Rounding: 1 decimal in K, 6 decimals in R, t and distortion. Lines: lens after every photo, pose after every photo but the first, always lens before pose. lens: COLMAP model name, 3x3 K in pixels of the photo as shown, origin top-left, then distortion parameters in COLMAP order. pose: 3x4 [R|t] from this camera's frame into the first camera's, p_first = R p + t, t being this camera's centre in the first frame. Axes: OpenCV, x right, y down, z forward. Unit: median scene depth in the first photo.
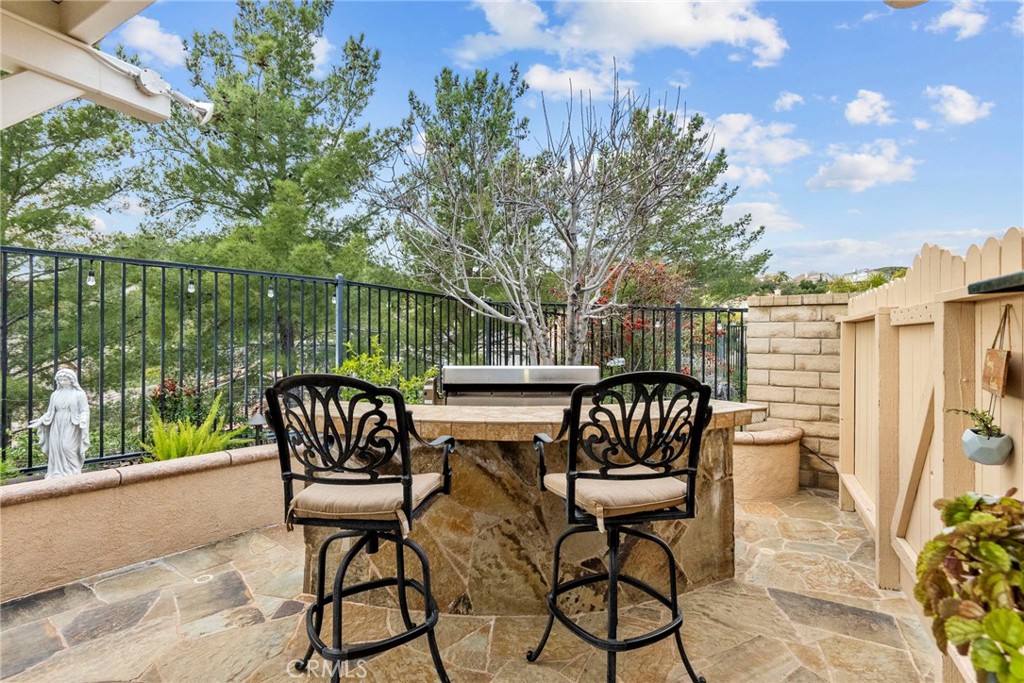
lens RADIAL K [[475.5, 0, 511.8], [0, 475.5, 339.9], [0, 0, 1]] dist [-0.001787, 0.001502]
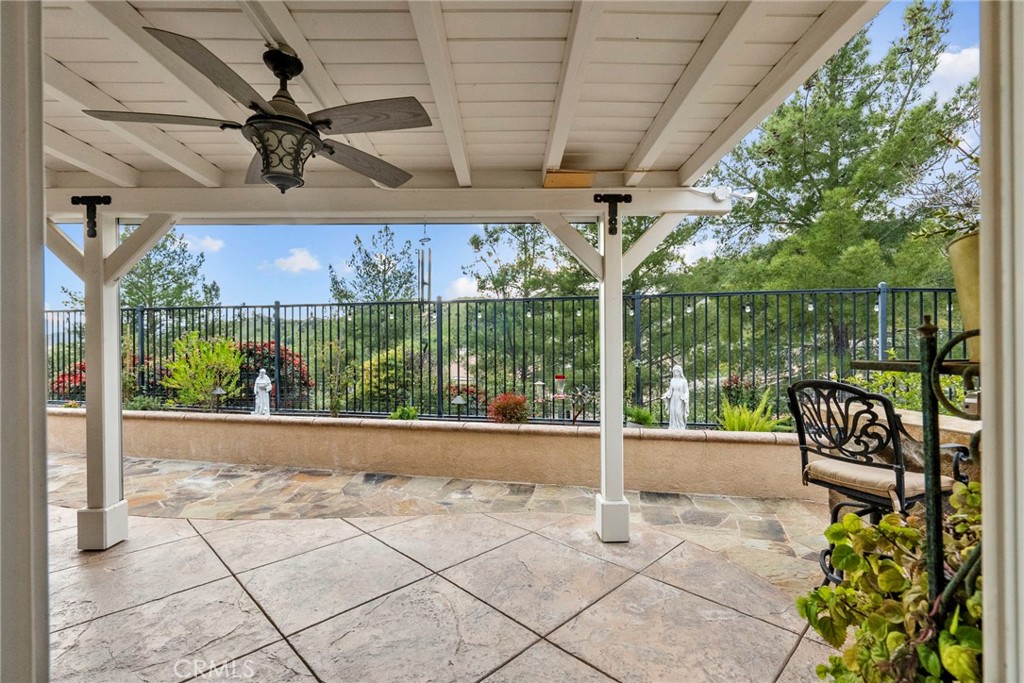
lens RADIAL K [[465.7, 0, 513.8], [0, 465.7, 339.5], [0, 0, 1]] dist [-0.003412, 0.001365]
pose [[0.479540, -0.004692, -0.877508, 0.210784], [0.008000, 0.999968, -0.000975, -0.032072], [0.877484, -0.006553, 0.479562, -0.276458]]
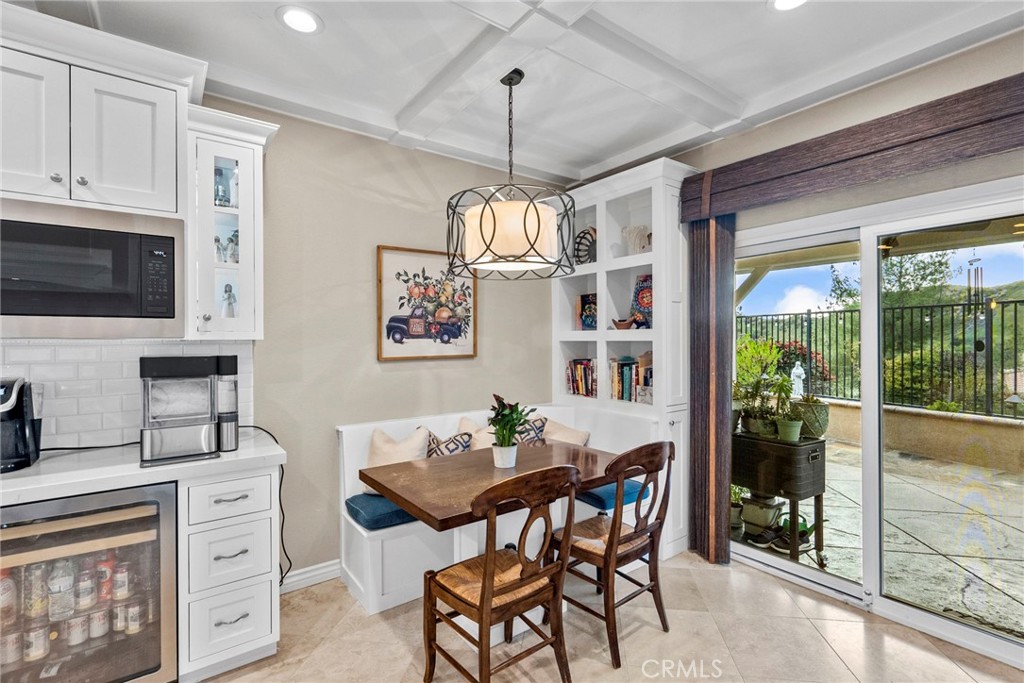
lens RADIAL K [[465.7, 0, 513.8], [0, 465.7, 339.5], [0, 0, 1]] dist [-0.003412, 0.001365]
pose [[-0.435952, -0.005232, -0.899955, 1.073506], [0.002562, 0.999972, -0.007055, -0.027191], [0.899966, -0.005381, -0.435926, -0.590737]]
